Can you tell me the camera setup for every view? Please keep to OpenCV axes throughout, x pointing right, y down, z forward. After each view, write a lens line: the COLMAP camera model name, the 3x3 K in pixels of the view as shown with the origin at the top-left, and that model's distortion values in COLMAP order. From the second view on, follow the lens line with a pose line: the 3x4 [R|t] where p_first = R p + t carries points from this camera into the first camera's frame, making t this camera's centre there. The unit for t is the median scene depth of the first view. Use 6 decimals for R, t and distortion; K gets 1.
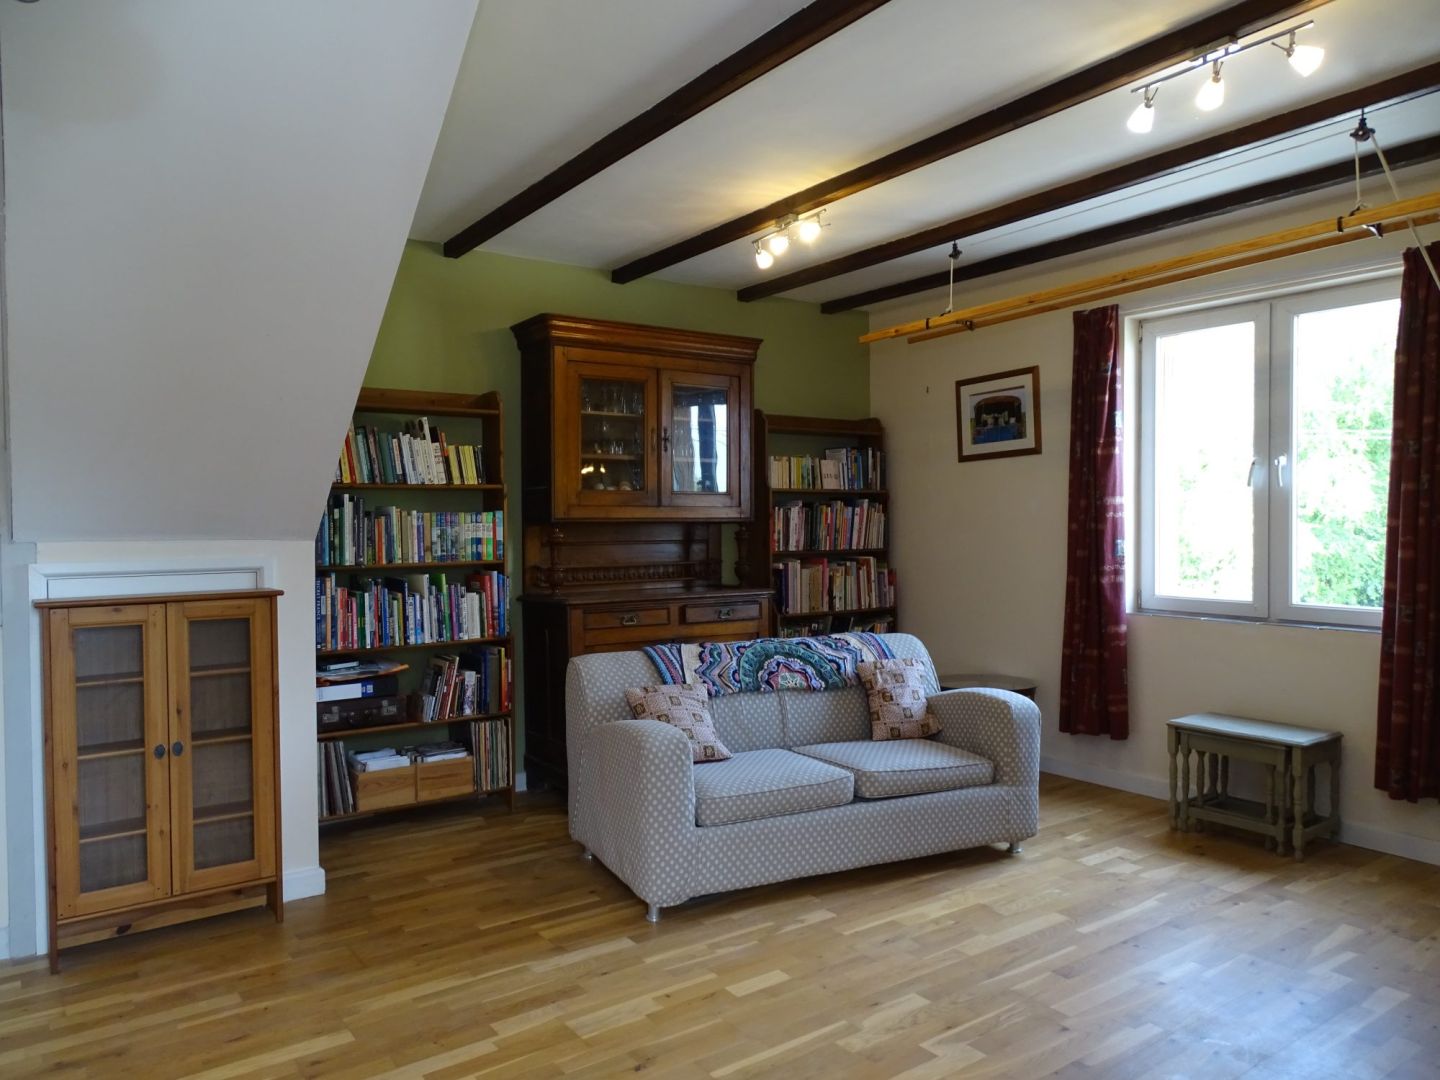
lens RADIAL K [[1029.5, 0, 719.5], [0, 1029.5, 544.3], [0, 0, 1]] dist [0.007397, 0.001177]
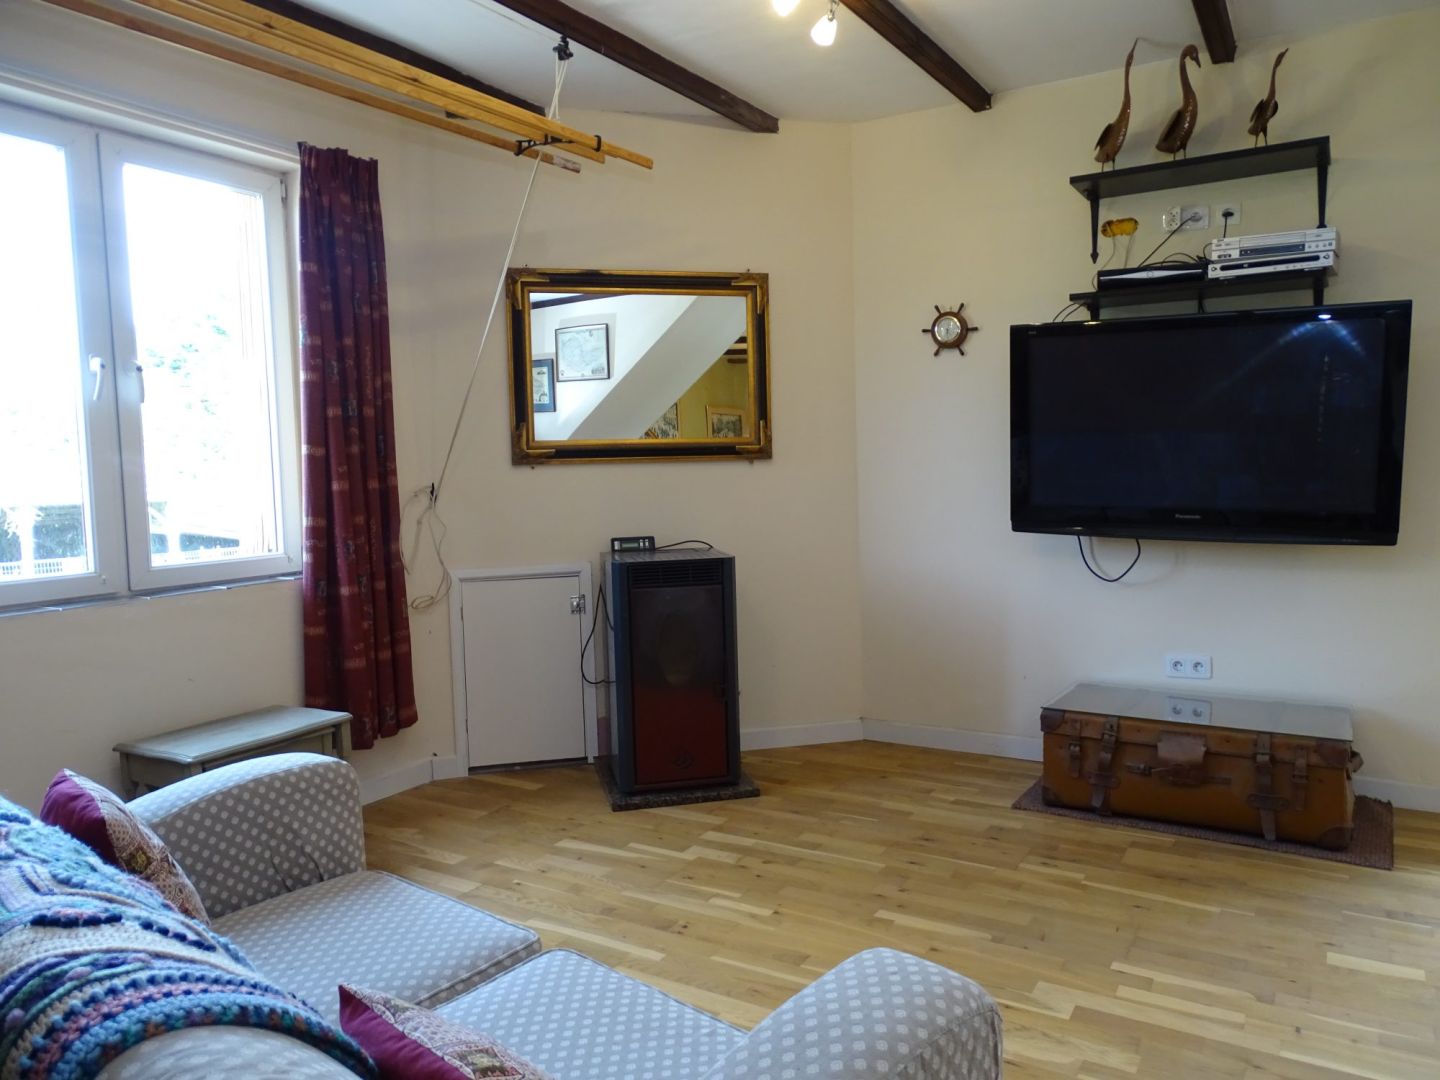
lens RADIAL K [[1029.5, 0, 719.9], [0, 1029.5, 541.2], [0, 0, 1]] dist [0.007397, 0.001177]
pose [[-0.382167, -0.063607, 0.921902, -0.316370], [0.045197, 0.995148, 0.087396, -0.006270], [-0.922987, 0.075067, -0.377438, 1.051541]]
